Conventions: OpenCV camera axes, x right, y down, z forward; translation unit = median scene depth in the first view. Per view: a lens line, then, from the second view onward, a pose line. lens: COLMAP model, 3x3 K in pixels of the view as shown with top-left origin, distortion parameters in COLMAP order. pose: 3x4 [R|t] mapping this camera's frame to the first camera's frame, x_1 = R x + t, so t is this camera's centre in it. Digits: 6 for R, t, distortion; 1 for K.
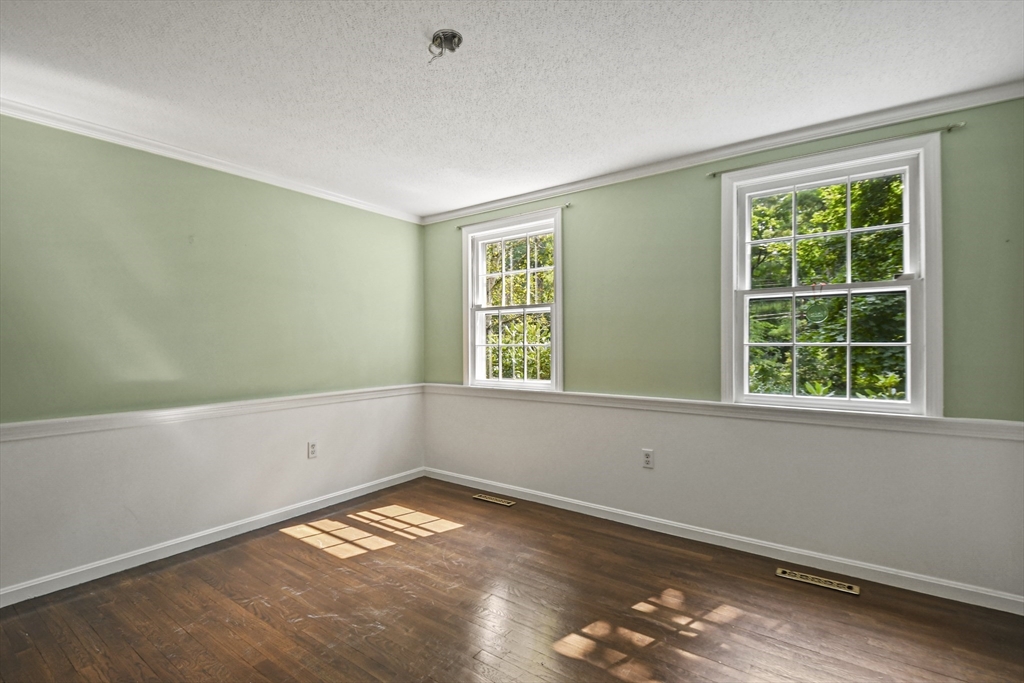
lens RADIAL K [[474.0, 0, 512.0], [0, 474.0, 341.5], [0, 0, 1]] dist [0.016846, -0.000418]
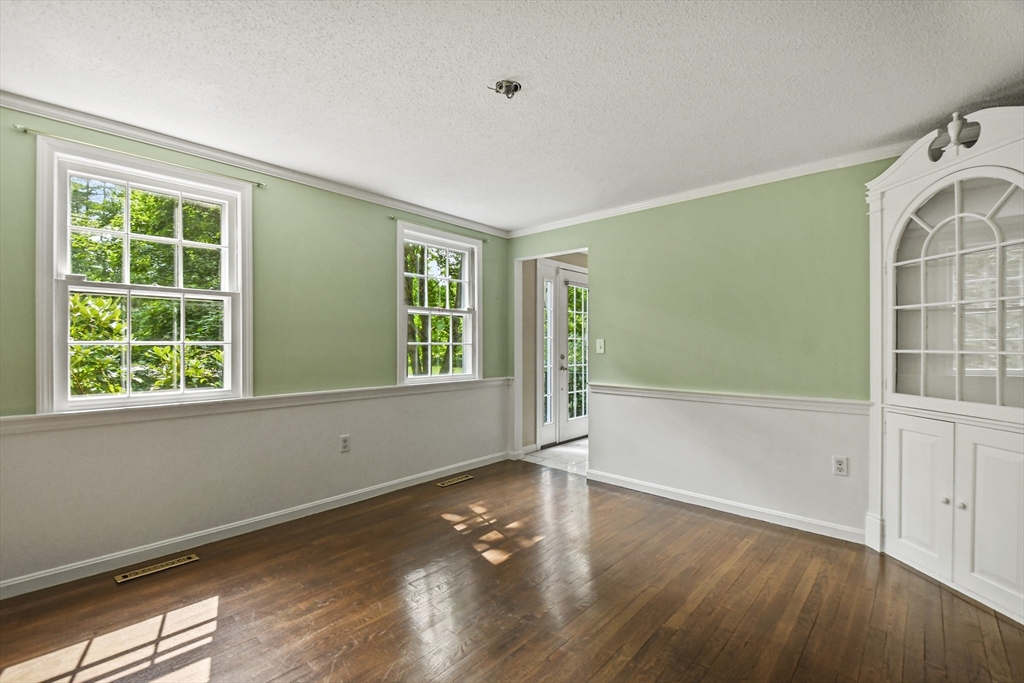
lens RADIAL K [[440.9, 0, 488.7], [0, 440.9, 344.7], [0, 0, 1]] dist [-0.021450, -0.000182]
pose [[0.135981, -0.002653, 0.990708, -0.709687], [-0.005711, 0.999978, 0.003462, 0.002949], [-0.990695, -0.006129, 0.135963, 0.516507]]
